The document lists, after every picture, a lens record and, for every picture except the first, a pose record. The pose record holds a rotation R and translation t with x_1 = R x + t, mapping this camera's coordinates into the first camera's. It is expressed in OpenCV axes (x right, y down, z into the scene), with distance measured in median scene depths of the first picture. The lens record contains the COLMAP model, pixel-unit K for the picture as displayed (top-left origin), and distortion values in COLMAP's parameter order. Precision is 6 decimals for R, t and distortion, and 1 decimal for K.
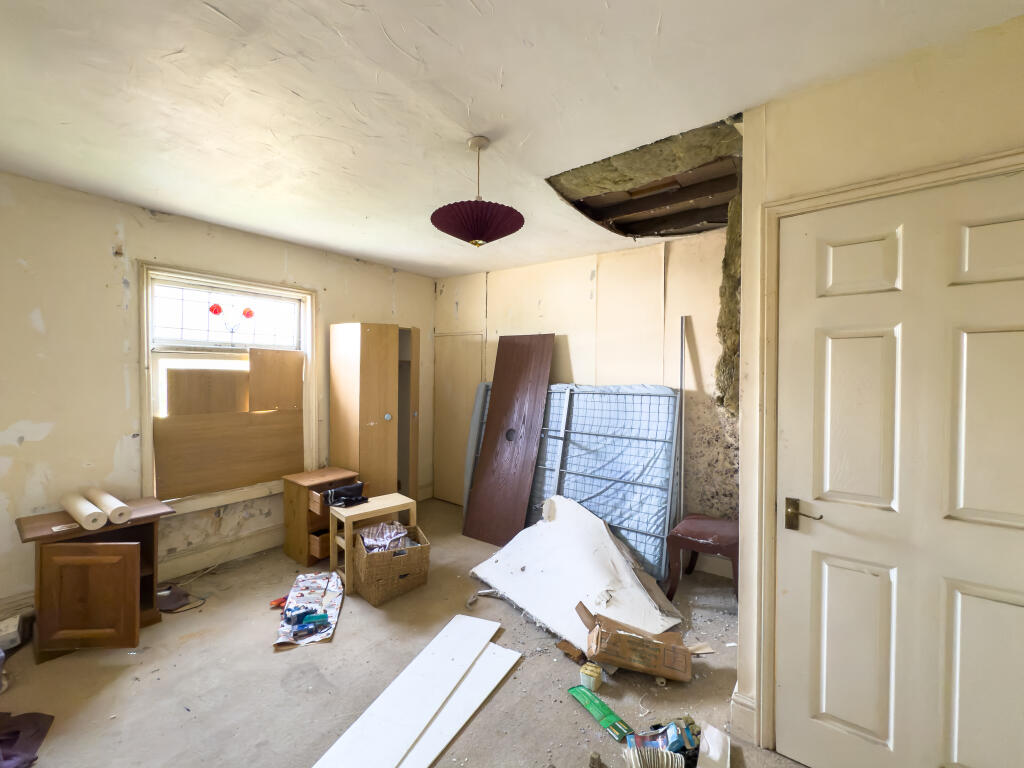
lens RADIAL K [[424.1, 0, 509.2], [0, 424.1, 385.3], [0, 0, 1]] dist [-0.001763, -0.000203]
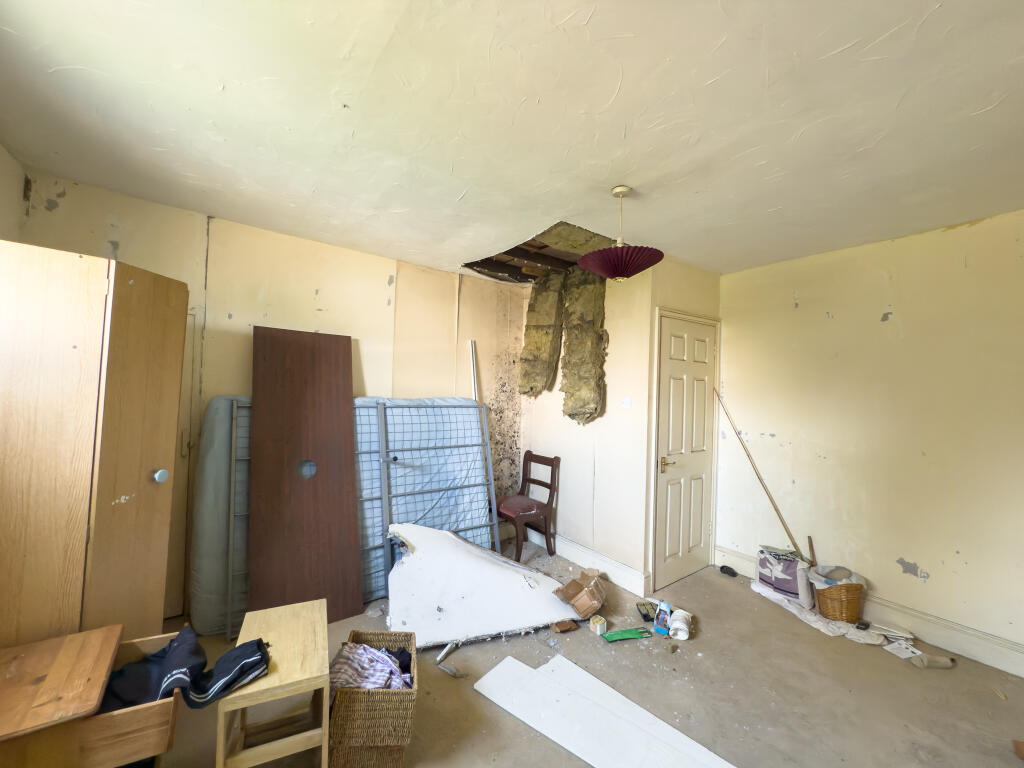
lens RADIAL K [[412.9, 0, 512.5], [0, 412.9, 384.8], [0, 0, 1]] dist [0.000672, -0.000131]
pose [[0.276045, 0.008952, 0.961103, -0.695254], [-0.006874, 0.999949, -0.007339, -0.028429], [-0.961120, -0.004581, 0.276092, 0.565587]]
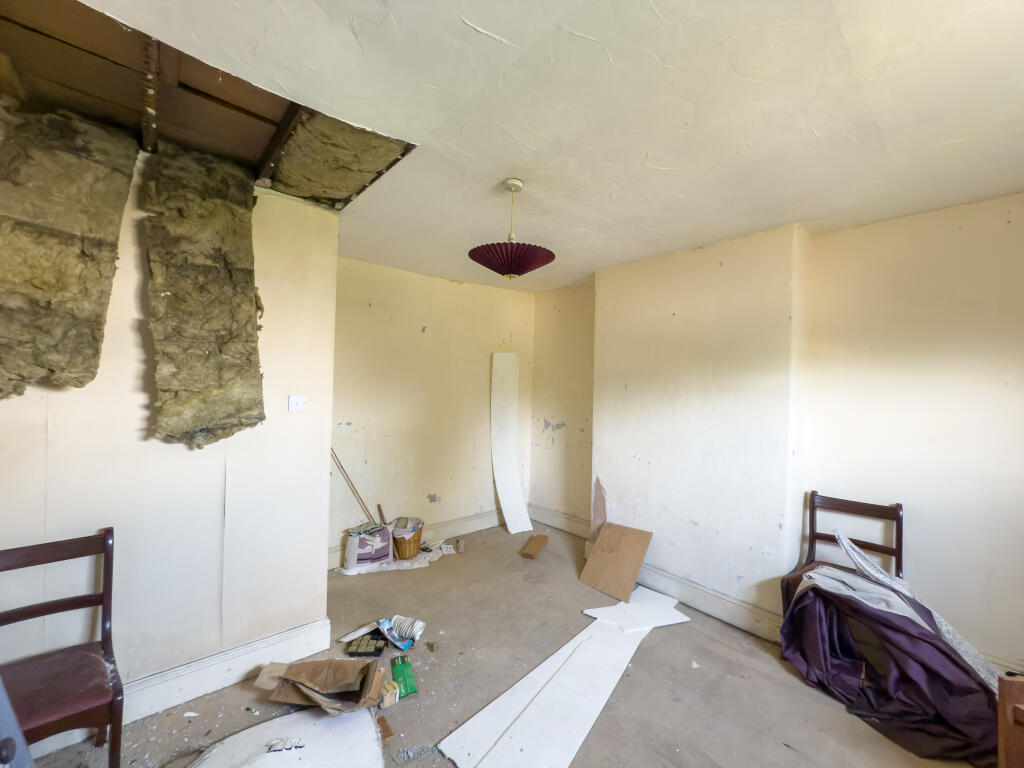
lens RADIAL K [[412.9, 0, 512.5], [0, 412.9, 384.8], [0, 0, 1]] dist [0.000672, -0.000131]
pose [[-0.979275, -0.030316, 0.200254, -0.156007], [-0.026729, 0.999431, 0.020592, -0.050222], [-0.200764, 0.014812, -0.979528, 1.201992]]
